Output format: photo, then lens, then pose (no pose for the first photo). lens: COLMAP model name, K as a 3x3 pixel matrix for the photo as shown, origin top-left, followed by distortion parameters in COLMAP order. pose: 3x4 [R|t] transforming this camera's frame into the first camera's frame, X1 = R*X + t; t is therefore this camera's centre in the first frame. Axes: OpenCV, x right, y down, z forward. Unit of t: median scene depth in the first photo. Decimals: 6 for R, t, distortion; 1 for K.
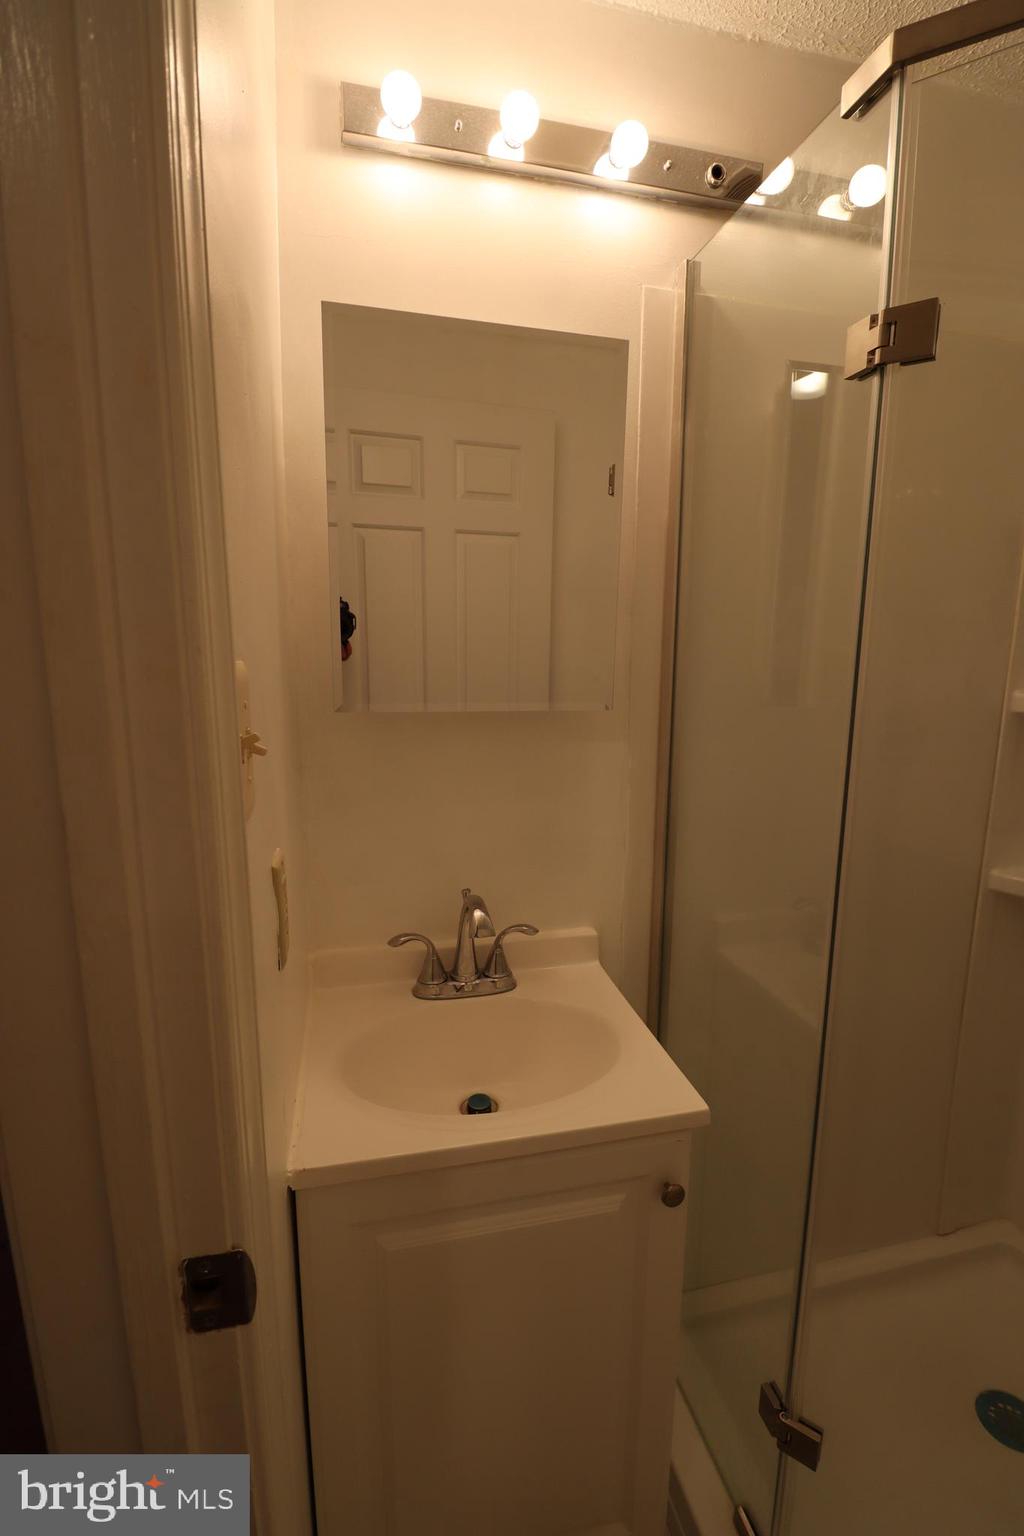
lens RADIAL K [[718.9, 0, 522.2], [0, 718.9, 774.0], [0, 0, 1]] dist [0.003029, -0.014203]
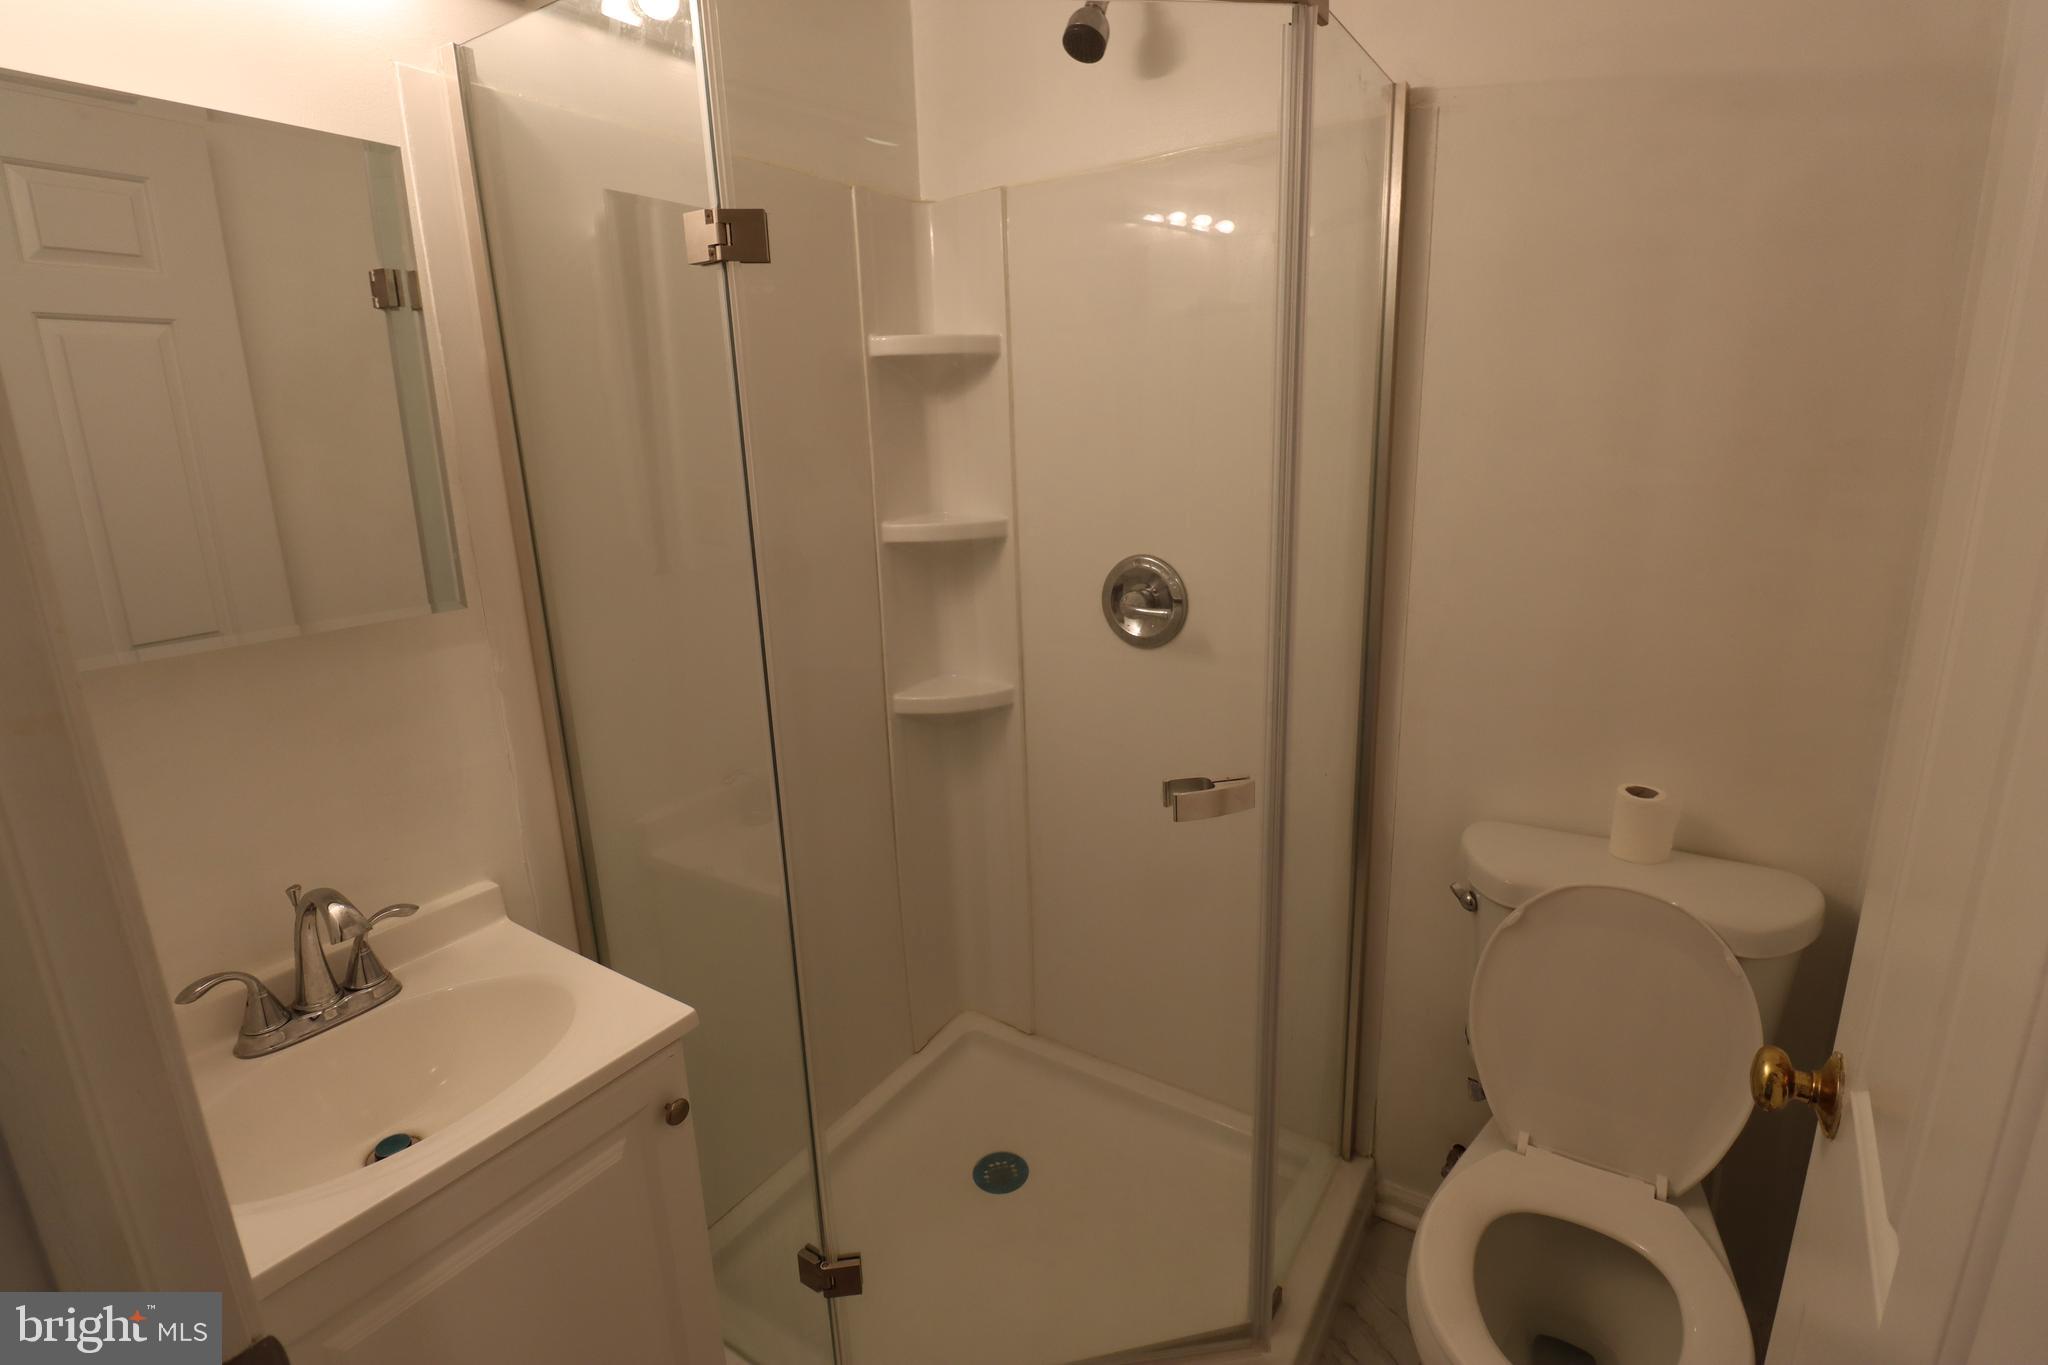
lens RADIAL K [[958.5, 0, 1034.7], [0, 958.5, 654.4], [0, 0, 1]] dist [0.003029, -0.014203]
pose [[0.728413, -0.189777, 0.658330, -0.125013], [0.158222, 0.981494, 0.107870, -0.052704], [-0.666618, 0.025589, 0.744960, -0.208848]]
